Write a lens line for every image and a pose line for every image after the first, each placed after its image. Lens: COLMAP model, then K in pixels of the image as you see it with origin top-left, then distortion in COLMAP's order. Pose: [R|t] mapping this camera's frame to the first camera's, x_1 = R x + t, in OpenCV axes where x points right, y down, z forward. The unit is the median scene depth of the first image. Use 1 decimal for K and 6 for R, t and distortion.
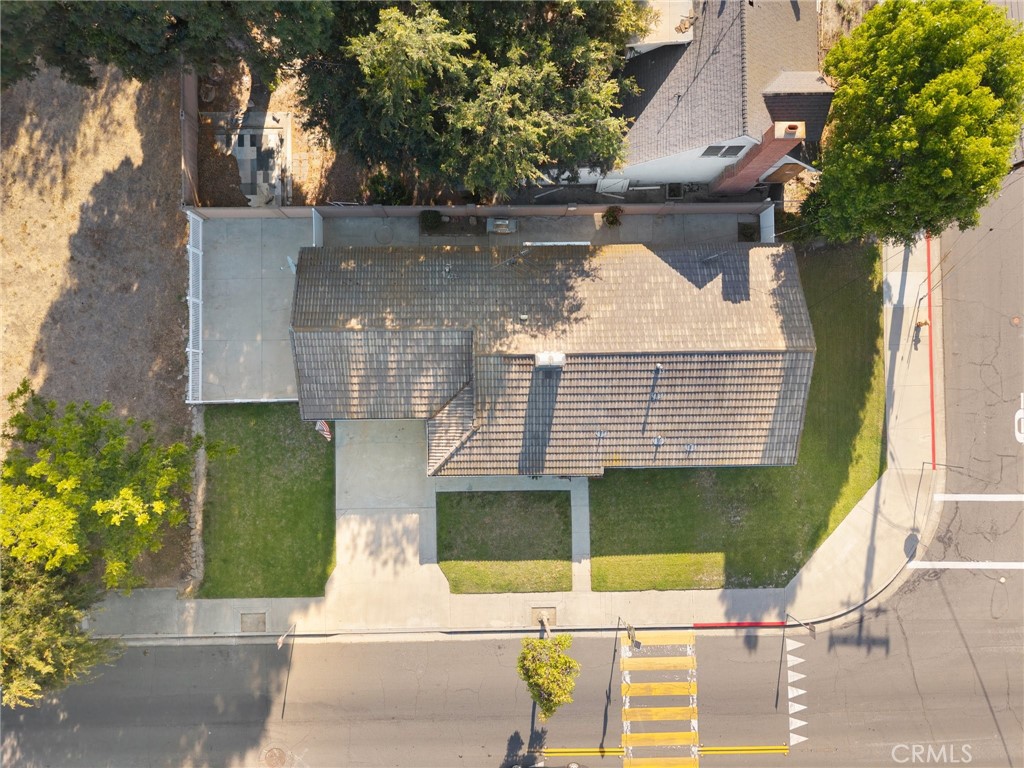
lens RADIAL K [[687.9, 0, 508.2], [0, 687.9, 388.2], [0, 0, 1]] dist [0.024072, -0.000838]
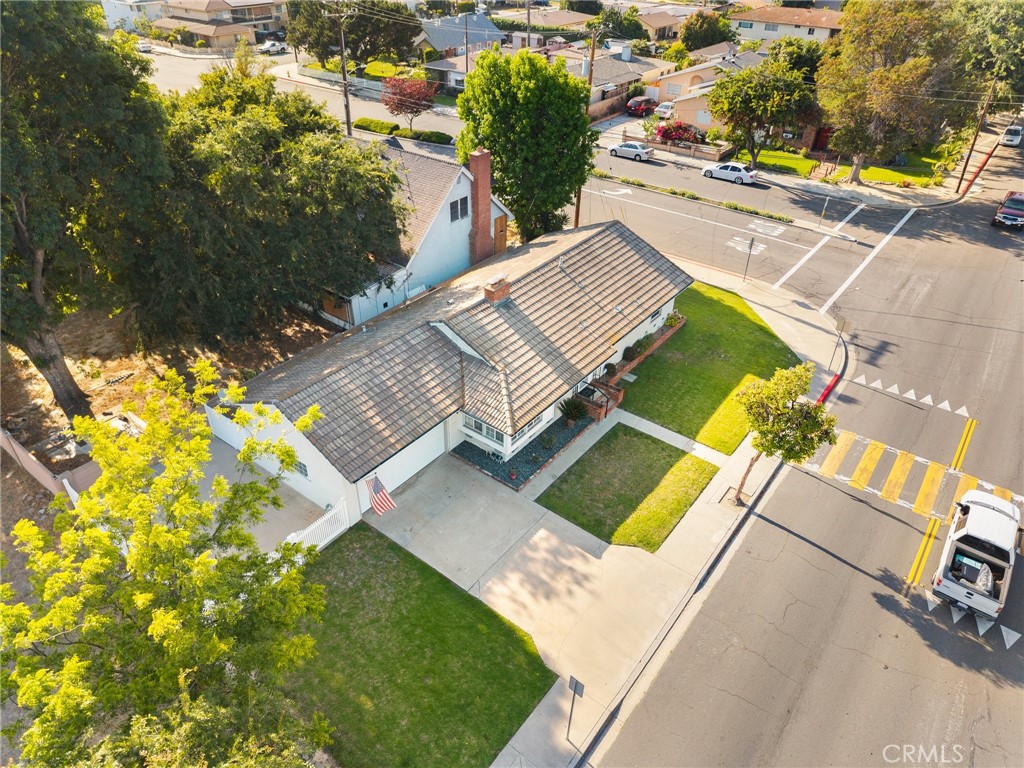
lens RADIAL K [[687.9, 0, 508.2], [0, 687.9, 388.2], [0, 0, 1]] dist [0.024072, -0.000838]
pose [[0.624513, -0.451386, 0.637364, -0.578154], [0.780784, 0.380626, -0.495479, 0.477273], [-0.018945, 0.807077, 0.590142, 0.416680]]
